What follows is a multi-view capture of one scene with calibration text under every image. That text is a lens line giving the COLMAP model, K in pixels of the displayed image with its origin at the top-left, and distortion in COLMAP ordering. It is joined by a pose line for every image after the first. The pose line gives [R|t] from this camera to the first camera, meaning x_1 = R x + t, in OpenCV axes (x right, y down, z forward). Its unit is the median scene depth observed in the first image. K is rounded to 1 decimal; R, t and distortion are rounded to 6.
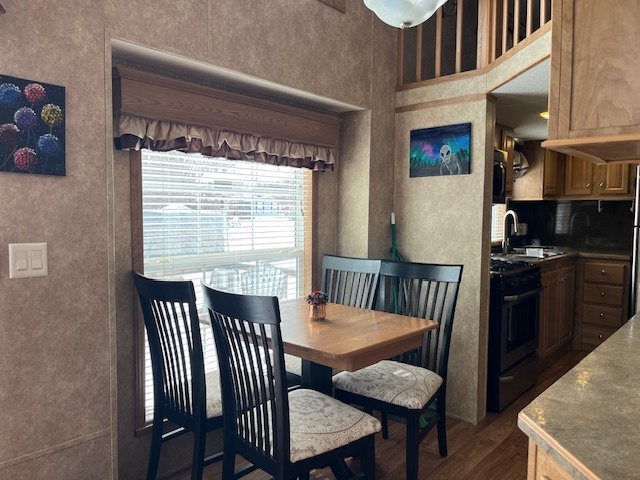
lens RADIAL K [[484.1, 0, 314.2], [0, 484.1, 243.3], [0, 0, 1]] dist [0.066112, -0.087866]
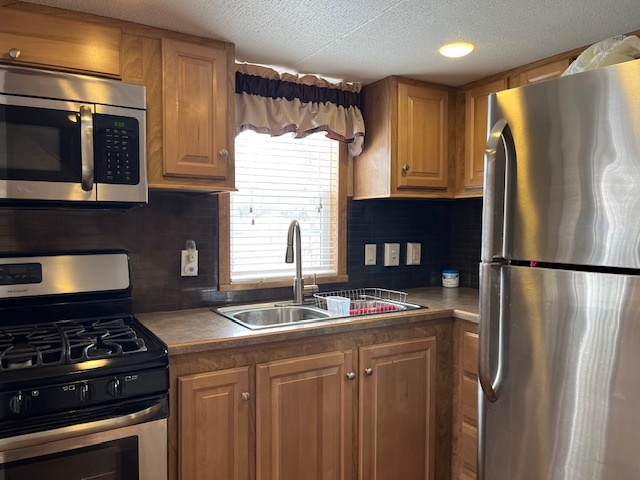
lens RADIAL K [[484.1, 0, 315.5], [0, 484.1, 242.7], [0, 0, 1]] dist [0.066112, -0.087866]
pose [[0.954514, 0.004028, -0.298139, 0.844970], [-0.012926, 0.999528, -0.027882, -0.042832], [0.297885, 0.030467, 0.954115, 0.790788]]
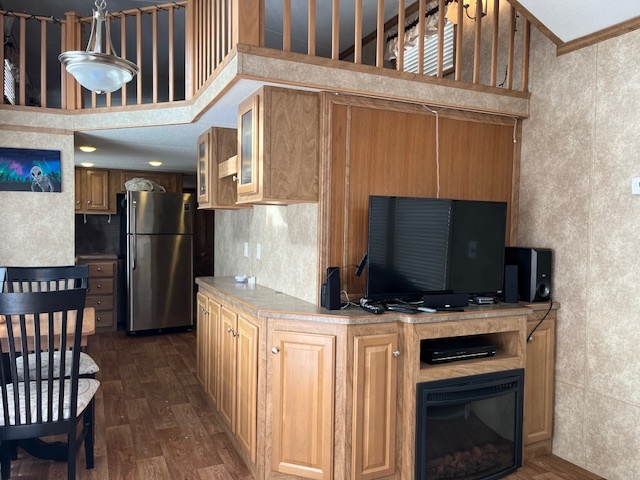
lens RADIAL K [[484.1, 0, 315.5], [0, 484.1, 244.0], [0, 0, 1]] dist [0.066112, -0.087866]
pose [[0.397057, -0.033959, 0.917166, -0.546915], [0.050445, 0.998612, 0.015136, -0.000301], [-0.916407, 0.040257, 0.398219, -0.070214]]
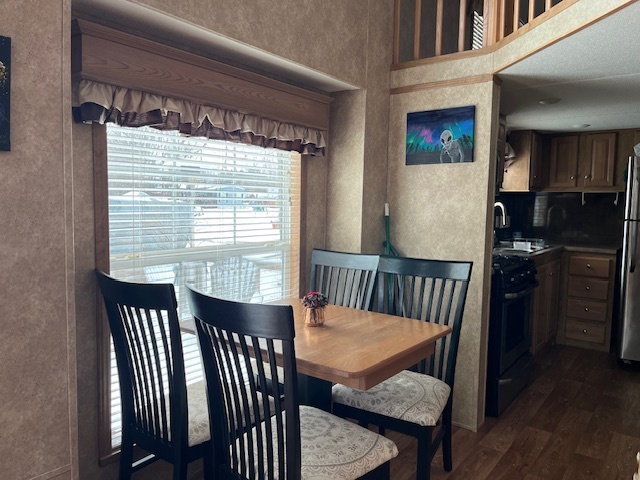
lens RADIAL K [[484.1, 0, 319.4], [0, 484.1, 241.2], [0, 0, 1]] dist [0.066112, -0.087866]
pose [[0.996371, 0.004509, 0.084998, -0.046636], [-0.005885, 0.999855, 0.015952, -0.005402], [-0.084914, -0.016394, 0.996253, 0.101296]]
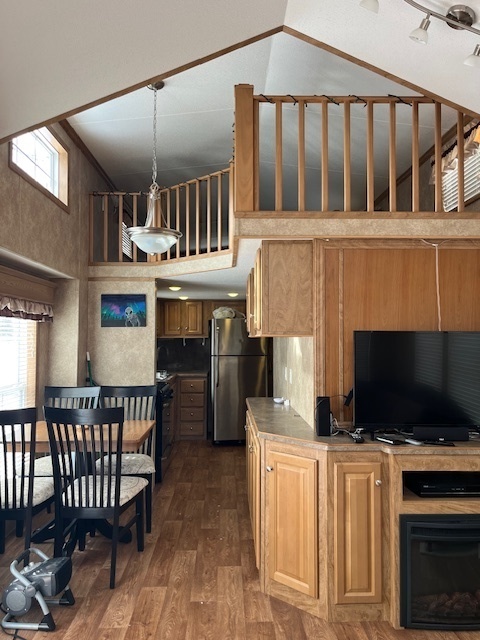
lens RADIAL K [[484.1, 0, 241.2], [0, 484.1, 322.0], [0, 0, 1]] dist [0.066112, -0.087866]
pose [[0.723396, 0.017560, 0.690210, -0.519739], [0.049738, 0.995754, -0.077463, -0.021448], [-0.688639, 0.090366, 0.719451, -0.322327]]
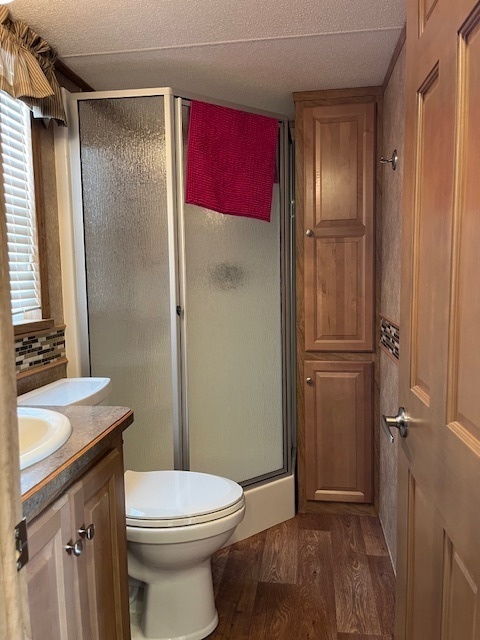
lens RADIAL K [[484.1, 0, 240.4], [0, 484.1, 321.5], [0, 0, 1]] dist [0.066112, -0.087866]
pose [[-0.832334, 0.047406, -0.552244, 0.757408], [-0.032345, 0.990484, 0.133776, -0.026653], [0.553330, 0.129209, -0.822880, 1.157307]]
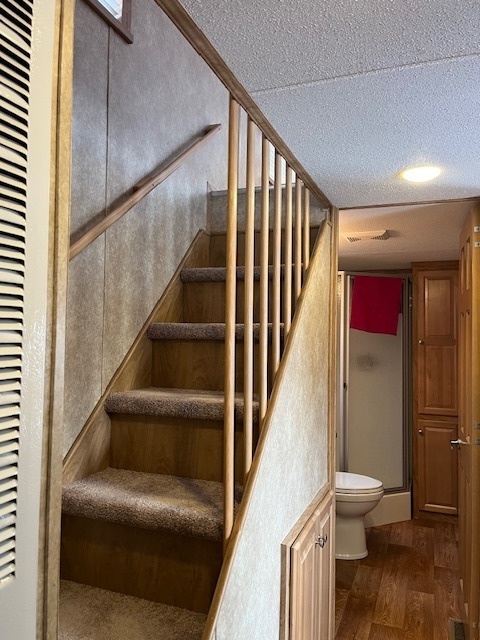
lens RADIAL K [[484.1, 0, 243.2], [0, 484.1, 320.4], [0, 0, 1]] dist [0.066112, -0.087866]
pose [[-0.933568, -0.040630, -0.356089, 1.132155], [-0.051409, 0.998460, 0.020855, -0.124333], [0.354693, 0.037776, -0.934219, 1.598403]]
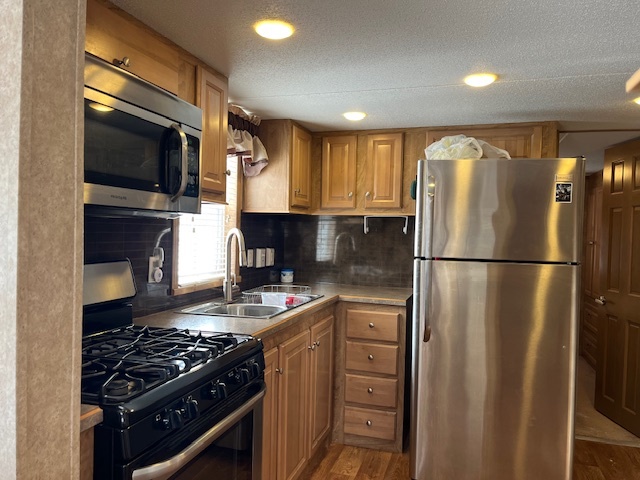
lens RADIAL K [[484.1, 0, 321.3], [0, 484.1, 243.9], [0, 0, 1]] dist [0.066112, -0.087866]
pose [[0.907436, 0.006633, 0.420139, 0.373632], [0.007055, 0.999494, -0.031017, -0.044202], [-0.420132, 0.031110, 0.906930, 0.637608]]
